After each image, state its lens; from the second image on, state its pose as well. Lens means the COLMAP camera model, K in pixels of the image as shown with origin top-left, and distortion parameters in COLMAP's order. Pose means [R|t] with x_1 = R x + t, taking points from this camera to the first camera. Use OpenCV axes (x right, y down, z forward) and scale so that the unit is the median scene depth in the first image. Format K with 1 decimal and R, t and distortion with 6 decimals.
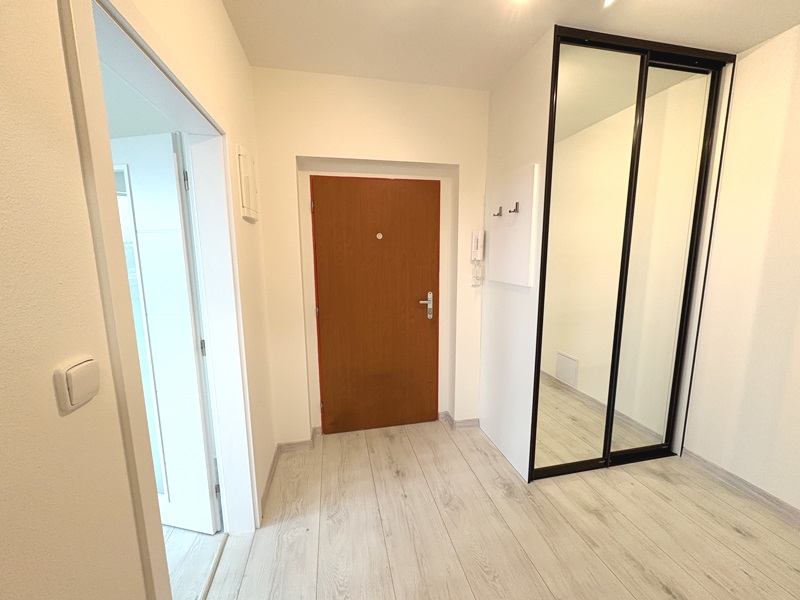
lens RADIAL K [[318.4, 0, 400.0], [0, 318.4, 300.0], [0, 0, 1]] dist [-0.000175, 0.000084]
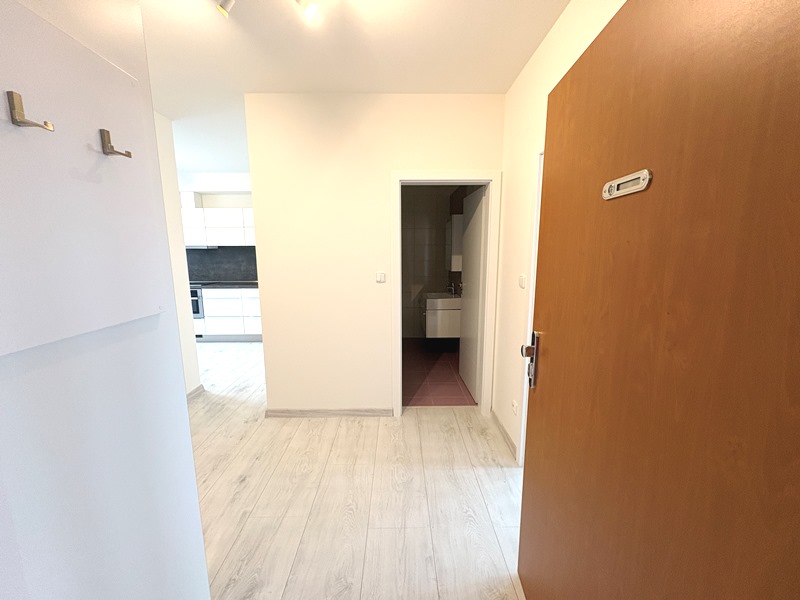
lens RADIAL K [[318.4, 0, 400.0], [0, 318.4, 300.0], [0, 0, 1]] dist [-0.000175, 0.000084]
pose [[-0.979988, -0.020729, 0.197977, -0.112597], [0.039272, 0.954882, 0.294376, -0.225673], [-0.195147, 0.296260, -0.934959, 1.557527]]
